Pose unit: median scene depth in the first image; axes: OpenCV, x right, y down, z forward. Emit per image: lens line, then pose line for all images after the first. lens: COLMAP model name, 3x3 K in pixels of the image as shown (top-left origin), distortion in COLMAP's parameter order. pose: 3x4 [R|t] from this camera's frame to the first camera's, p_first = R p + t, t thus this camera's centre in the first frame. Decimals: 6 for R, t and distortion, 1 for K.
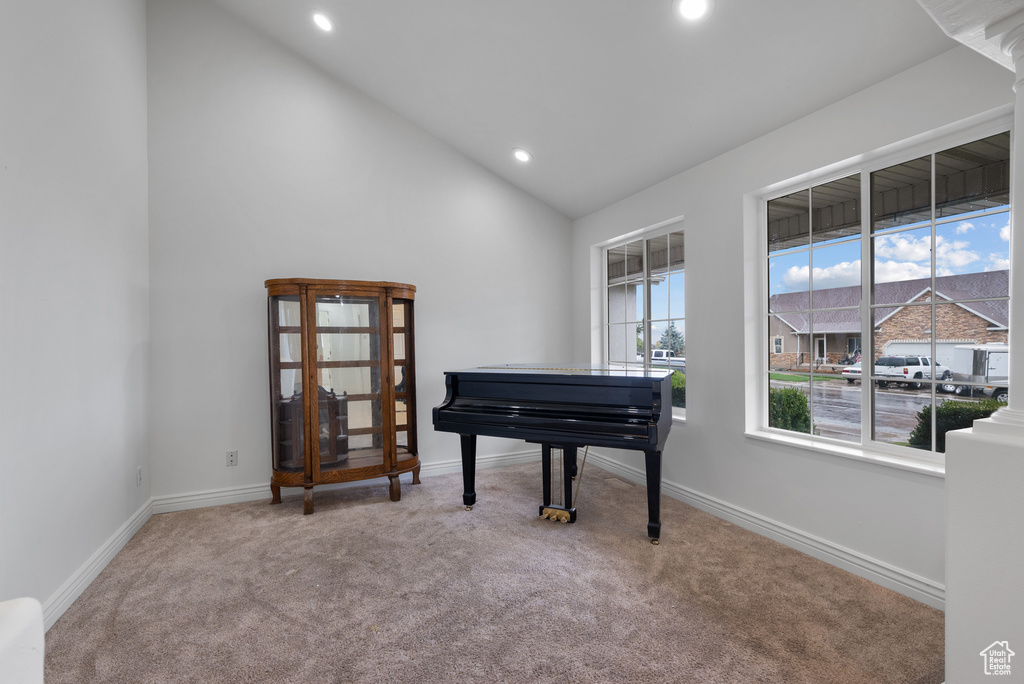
lens RADIAL K [[450.1, 0, 512.0], [0, 450.1, 342.0], [0, 0, 1]] dist [0.000509, 0.000321]
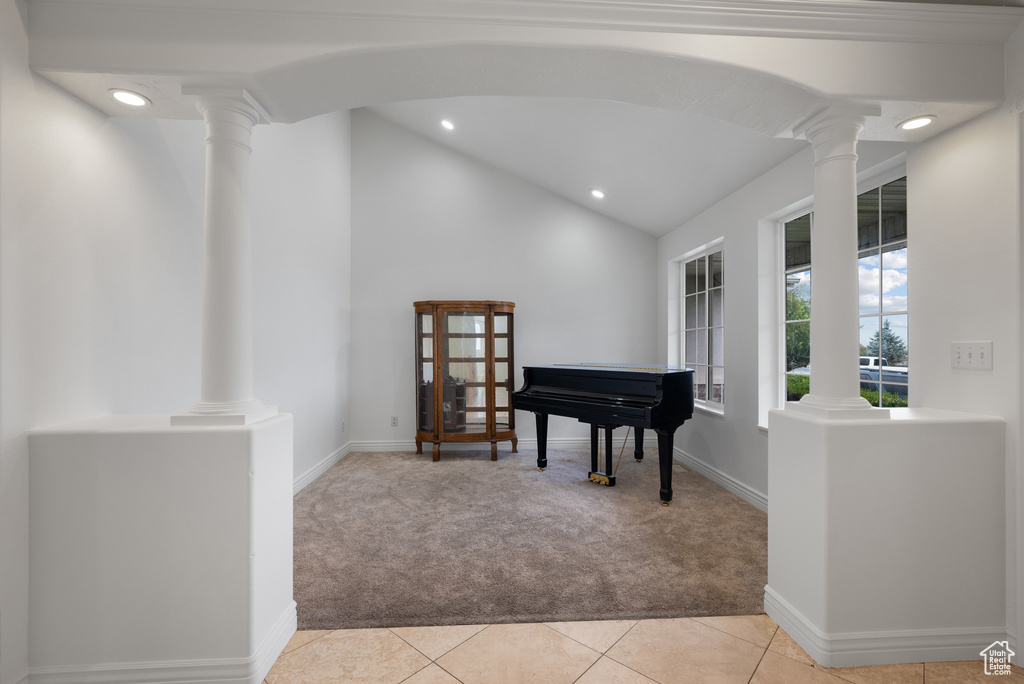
lens RADIAL K [[450.1, 0, 512.0], [0, 450.1, 342.0], [0, 0, 1]] dist [0.000509, 0.000321]
pose [[0.932711, 0.007111, -0.360553, 0.328175], [-0.009427, 0.999945, -0.004665, -0.001677], [0.360500, 0.007750, 0.932727, -0.300197]]
